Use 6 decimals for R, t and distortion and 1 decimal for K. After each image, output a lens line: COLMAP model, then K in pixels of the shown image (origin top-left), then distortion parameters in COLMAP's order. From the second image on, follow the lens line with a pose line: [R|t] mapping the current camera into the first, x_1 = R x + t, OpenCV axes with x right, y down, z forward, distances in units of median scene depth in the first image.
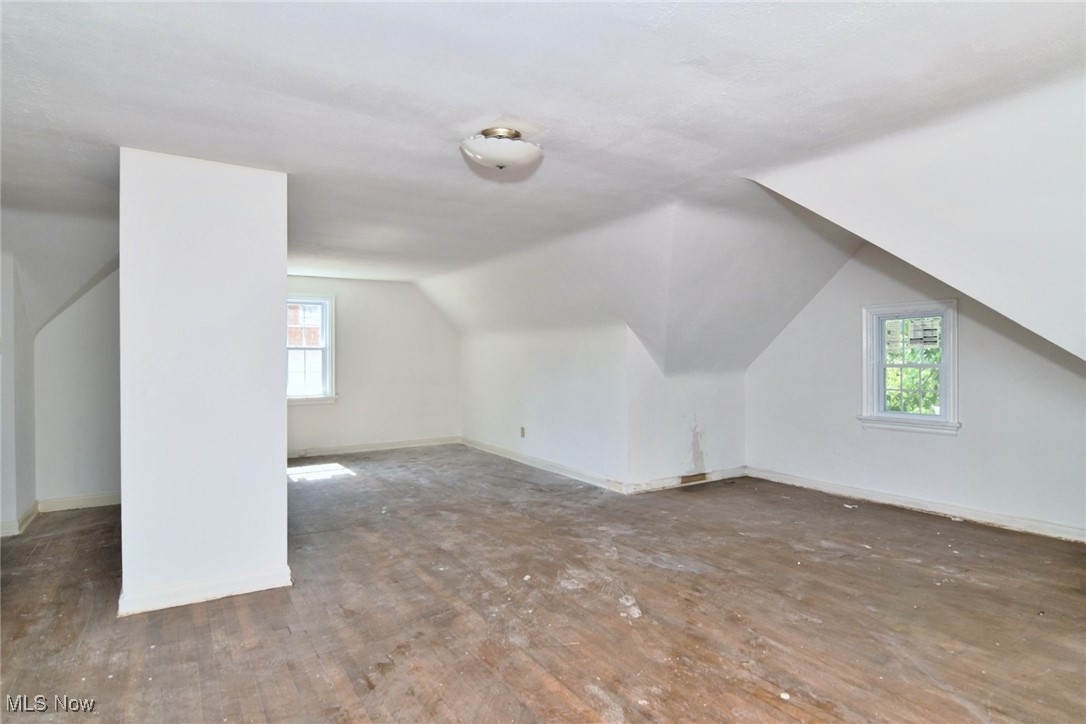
lens RADIAL K [[569.9, 0, 542.4], [0, 569.9, 361.3], [0, 0, 1]] dist [-0.031415, -0.000310]
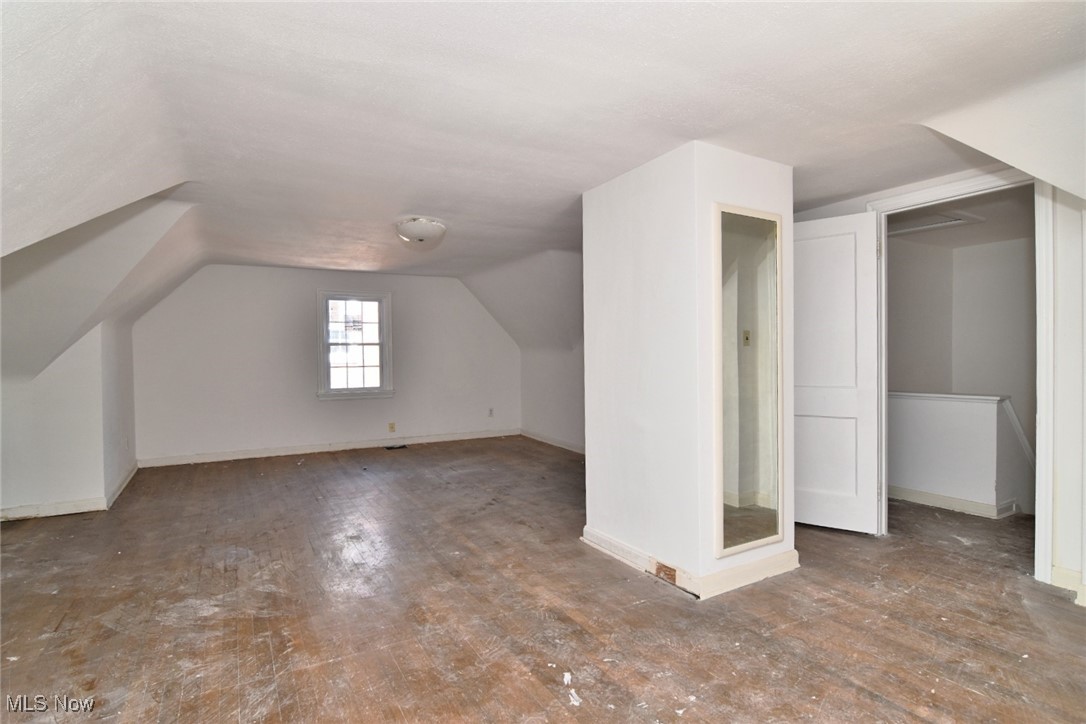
lens RADIAL K [[525.4, 0, 542.3], [0, 525.4, 359.8], [0, 0, 1]] dist [-0.007286, -0.008304]
pose [[-0.998611, 0.012548, 0.051178, -0.363487], [0.013179, 0.999841, 0.012000, -0.001499], [-0.051019, 0.012658, -0.998617, 1.824389]]
